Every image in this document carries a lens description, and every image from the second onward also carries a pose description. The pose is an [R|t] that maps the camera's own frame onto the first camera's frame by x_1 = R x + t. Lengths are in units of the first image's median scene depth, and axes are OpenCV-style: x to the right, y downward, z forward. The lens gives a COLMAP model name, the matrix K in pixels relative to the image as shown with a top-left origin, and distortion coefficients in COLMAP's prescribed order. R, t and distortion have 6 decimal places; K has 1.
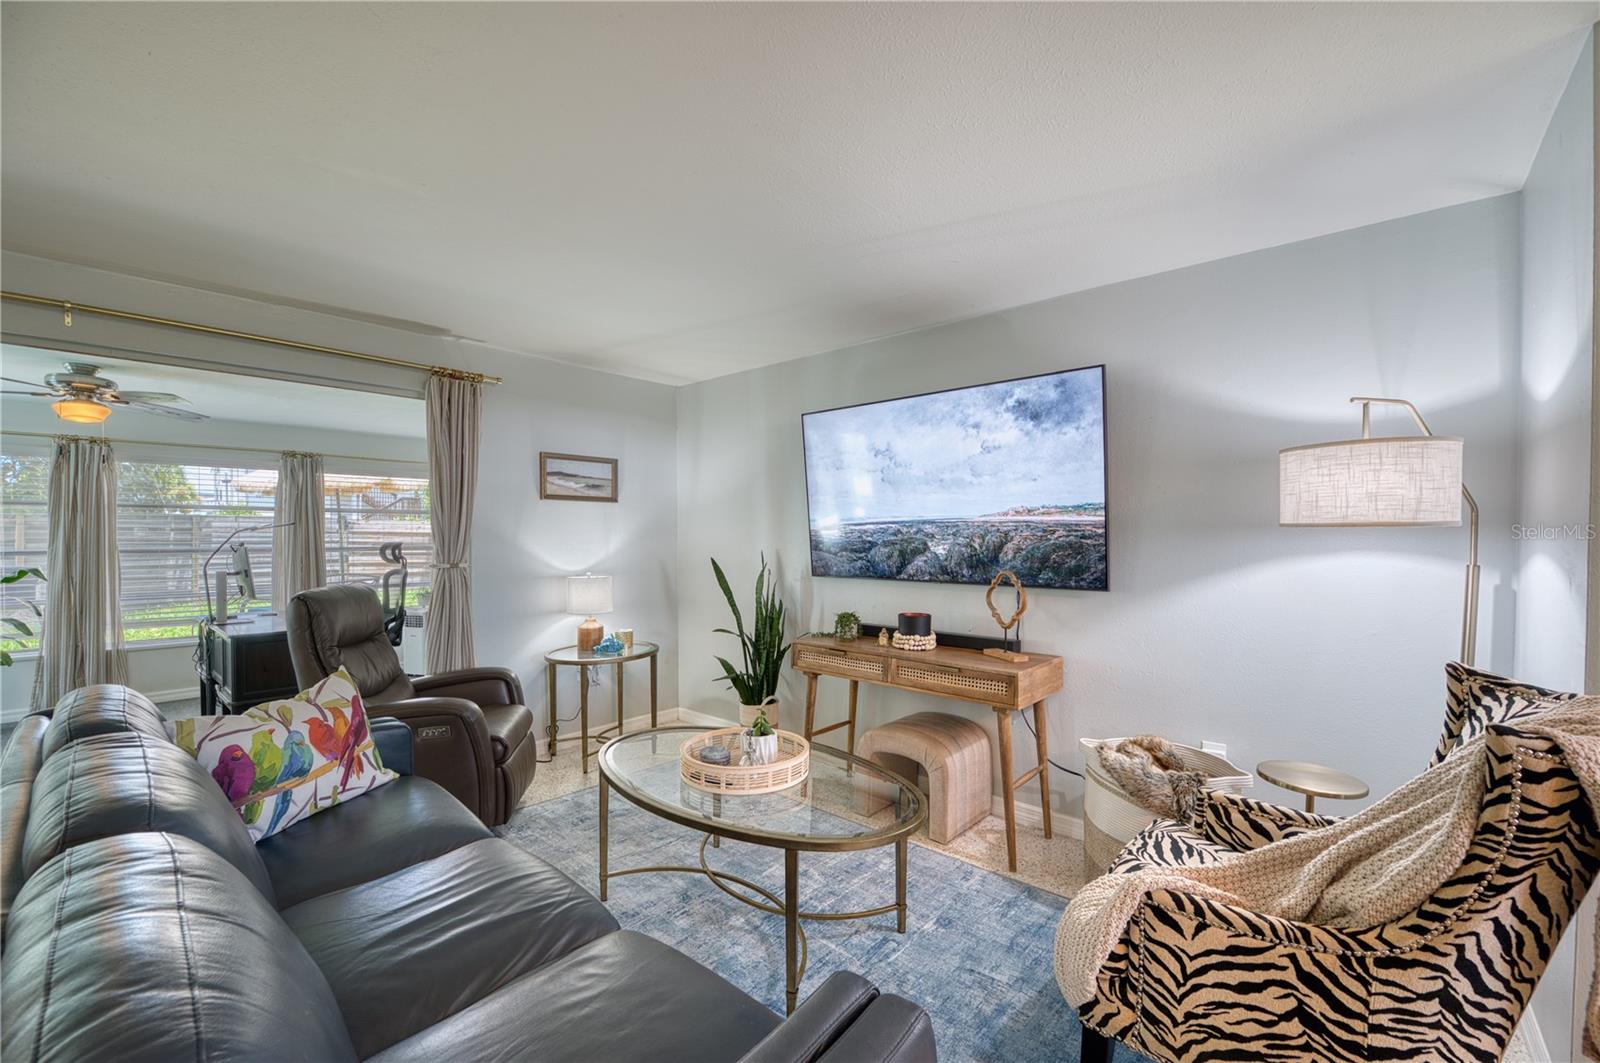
lens RADIAL K [[644.6, 0, 795.9], [0, 644.6, 538.9], [0, 0, 1]] dist [-0.020835, -0.003152]
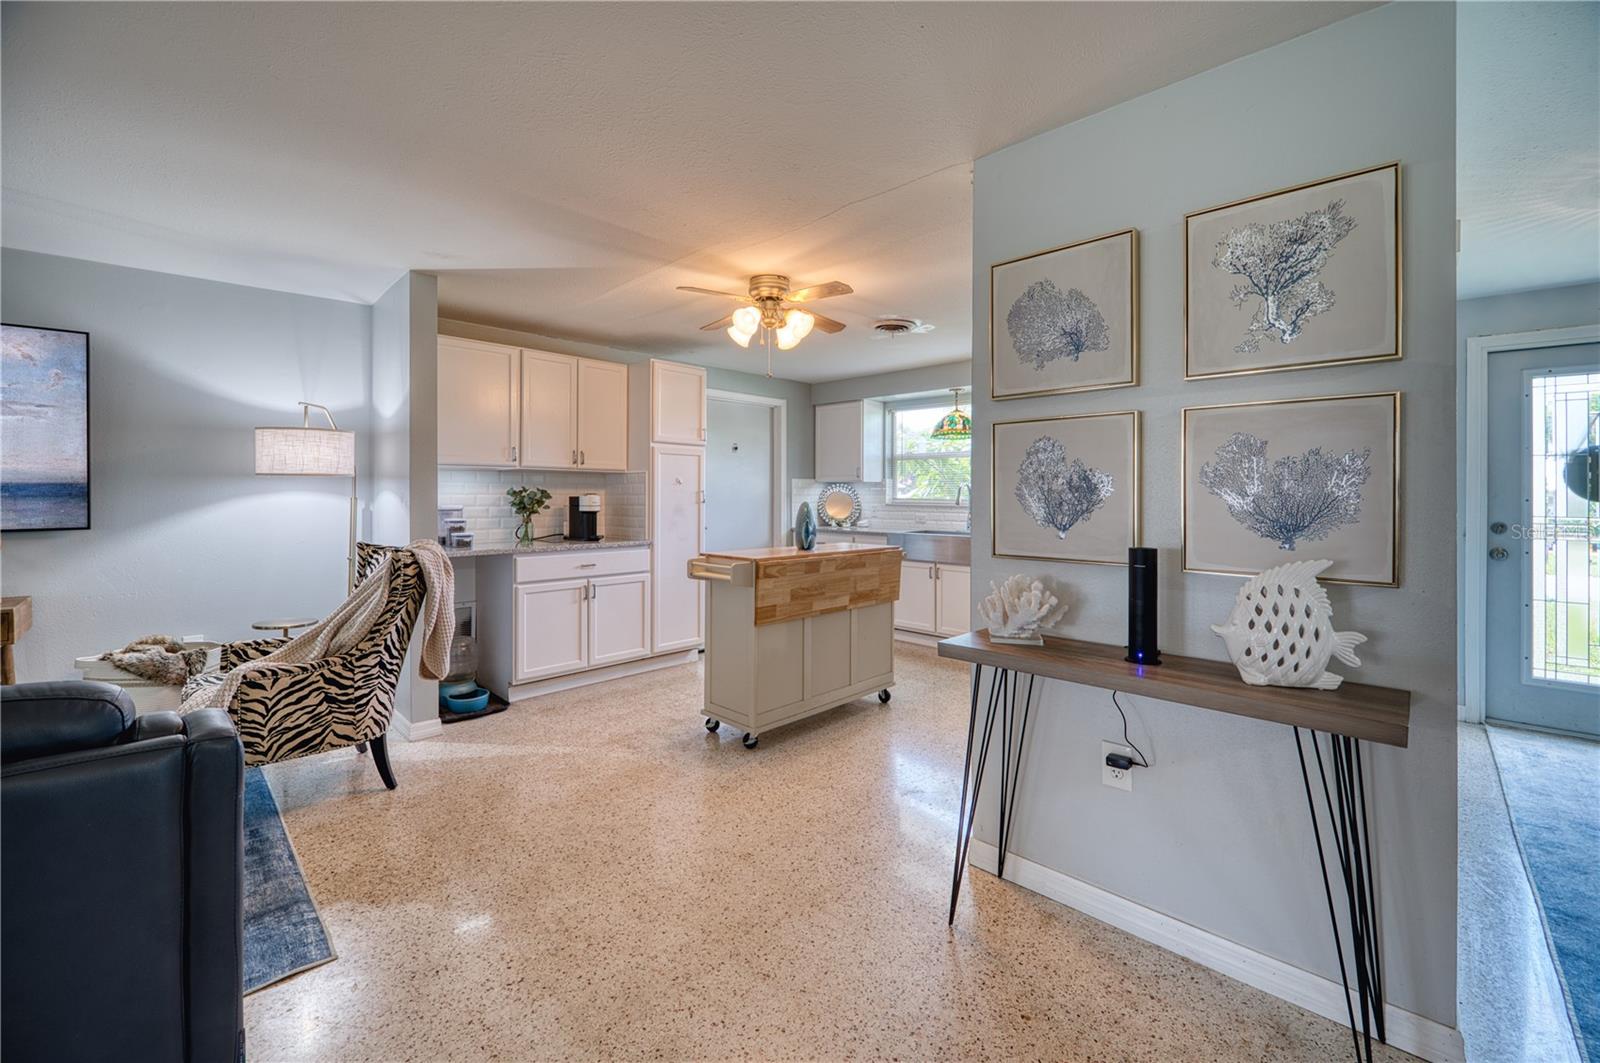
lens RADIAL K [[644.6, 0, 799.5], [0, 644.6, 495.3], [0, 0, 1]] dist [-0.020835, -0.003152]
pose [[0.050869, -0.001746, 0.998704, -0.694557], [0.000595, 0.999998, 0.001718, 0.027831], [-0.998705, 0.000507, 0.050870, -0.398840]]
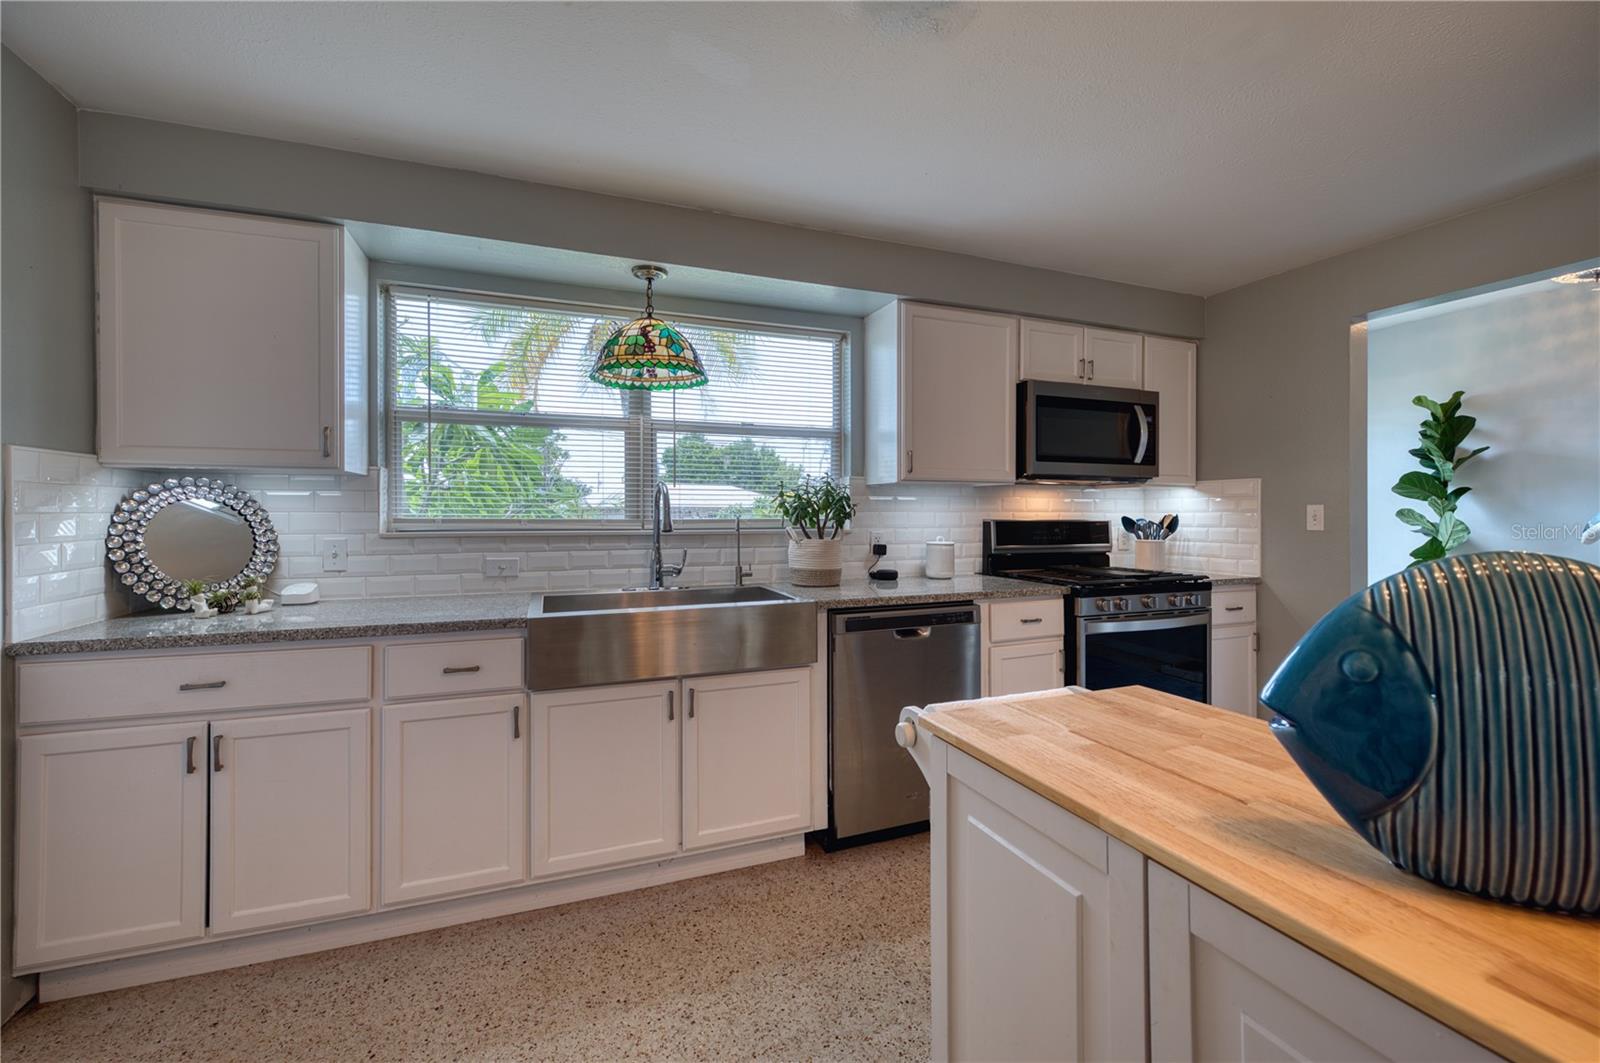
lens RADIAL K [[644.6, 0, 802.5], [0, 644.6, 517.4], [0, 0, 1]] dist [-0.020835, -0.003152]
pose [[-0.889449, -0.007510, 0.456973, 1.144774], [0.000122, 0.999861, 0.016670, 0.026245], [-0.457035, 0.014883, -0.889324, -0.007953]]
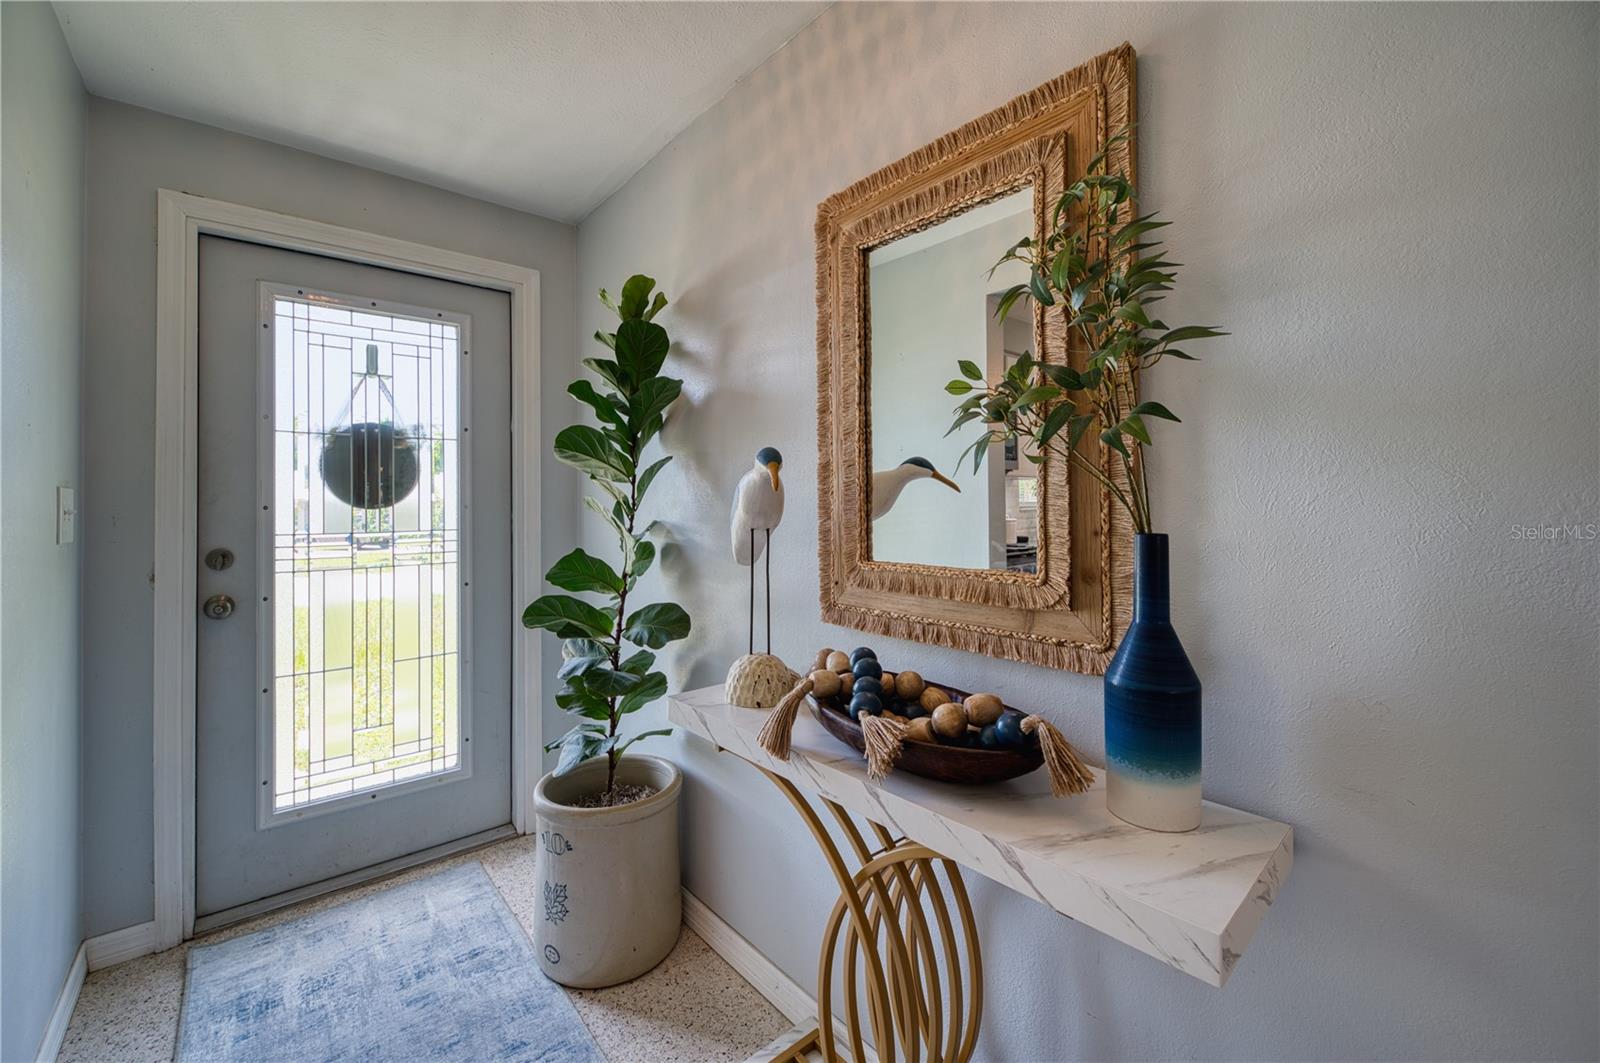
lens RADIAL K [[644.6, 0, 800.4], [0, 644.6, 491.8], [0, 0, 1]] dist [-0.020835, -0.003152]
pose [[-0.990442, 0.005607, 0.137818, 0.065042], [0.003725, 0.999896, -0.013909, 0.036091], [-0.137882, -0.013263, -0.990360, -1.345287]]
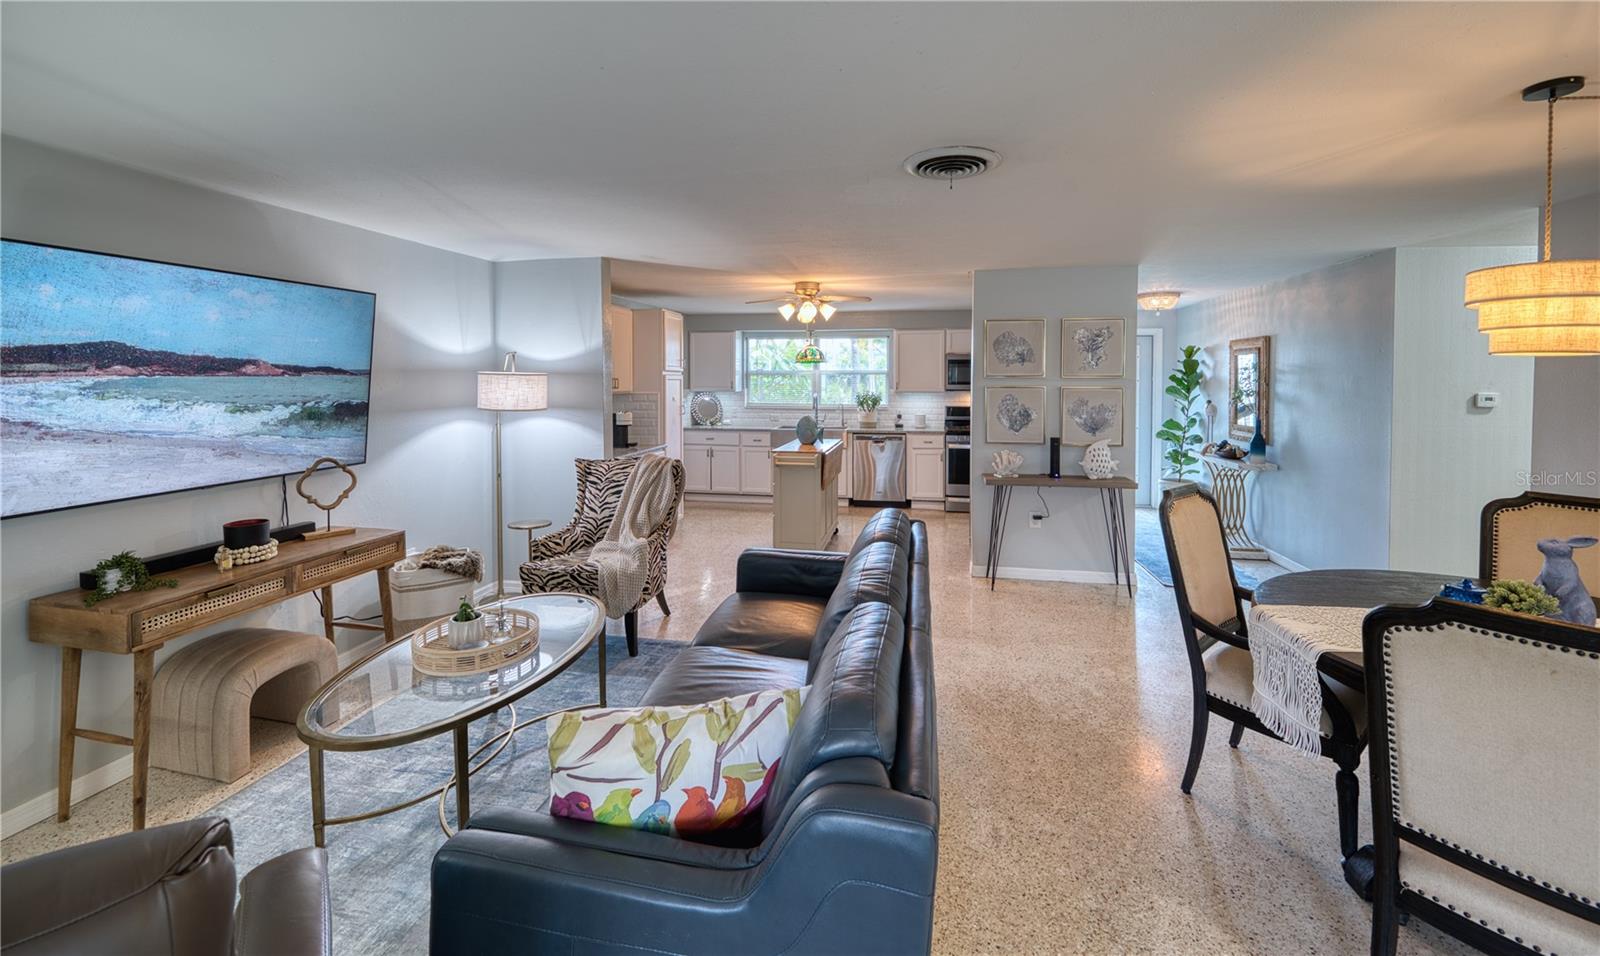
lens RADIAL K [[652.8, 0, 792.3], [0, 652.8, 390.9], [0, 0, 1]] dist [-0.028720, -0.000424]
pose [[-0.502784, -0.018809, 0.864207, -1.377092], [0.001996, 0.999735, 0.022920, -0.121197], [-0.864410, 0.013249, -0.502613, 1.140016]]
